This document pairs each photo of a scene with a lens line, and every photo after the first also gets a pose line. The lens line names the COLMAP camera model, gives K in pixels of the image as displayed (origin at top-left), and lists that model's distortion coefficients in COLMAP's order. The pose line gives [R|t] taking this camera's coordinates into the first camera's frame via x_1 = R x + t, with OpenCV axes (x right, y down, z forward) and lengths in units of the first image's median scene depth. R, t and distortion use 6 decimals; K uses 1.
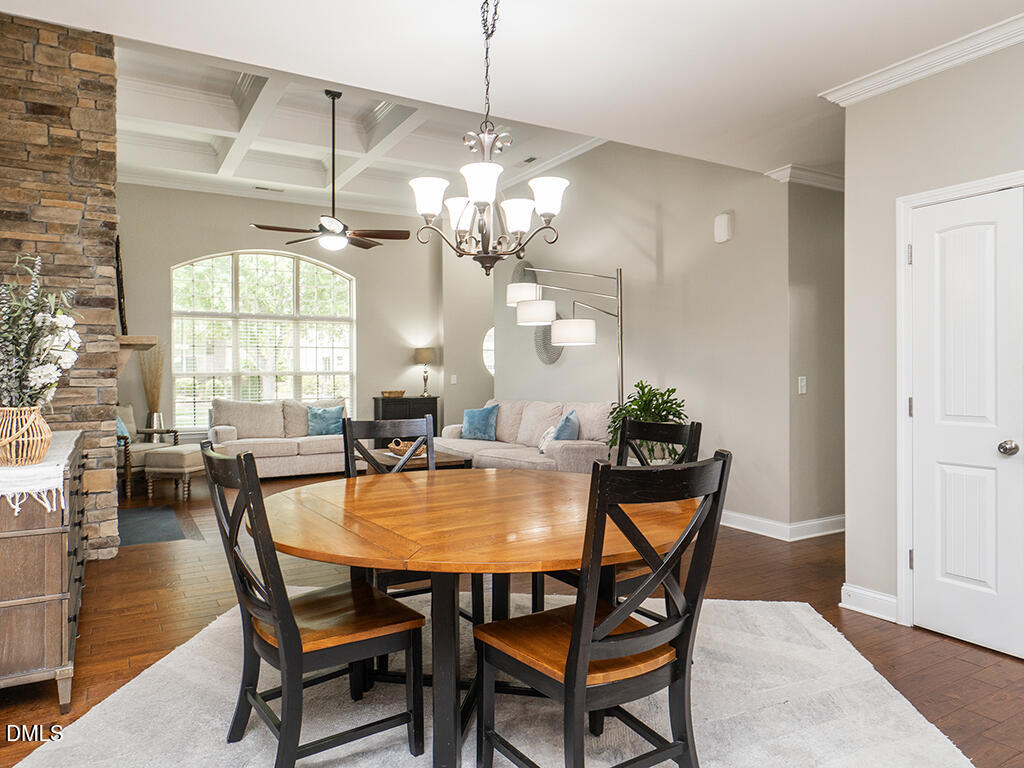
lens RADIAL K [[712.0, 0, 512.0], [0, 712.0, 384.0], [0, 0, 1]] dist [-0.004644, -0.006729]
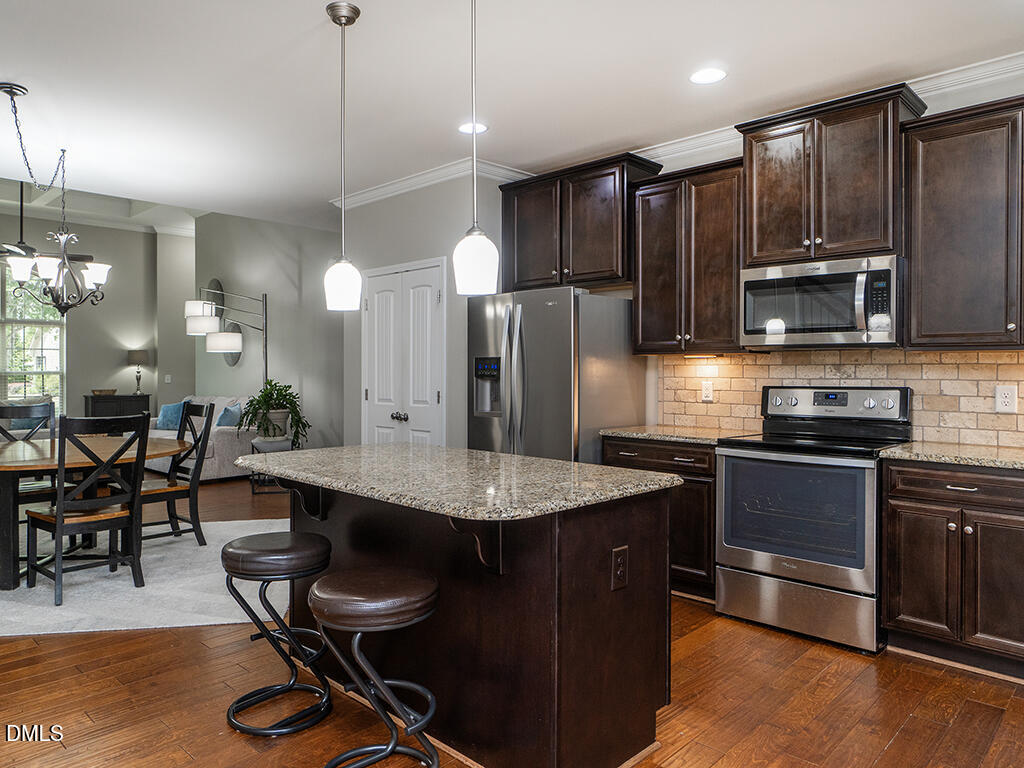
lens RADIAL K [[707.0, 0, 512.0], [0, 707.0, 384.0], [0, 0, 1]] dist [-0.004186, -0.003653]
pose [[0.958743, -0.003689, 0.284251, 0.123941], [0.003240, 0.999993, 0.002051, 0.001192], [-0.284257, -0.001046, 0.958748, -0.216805]]
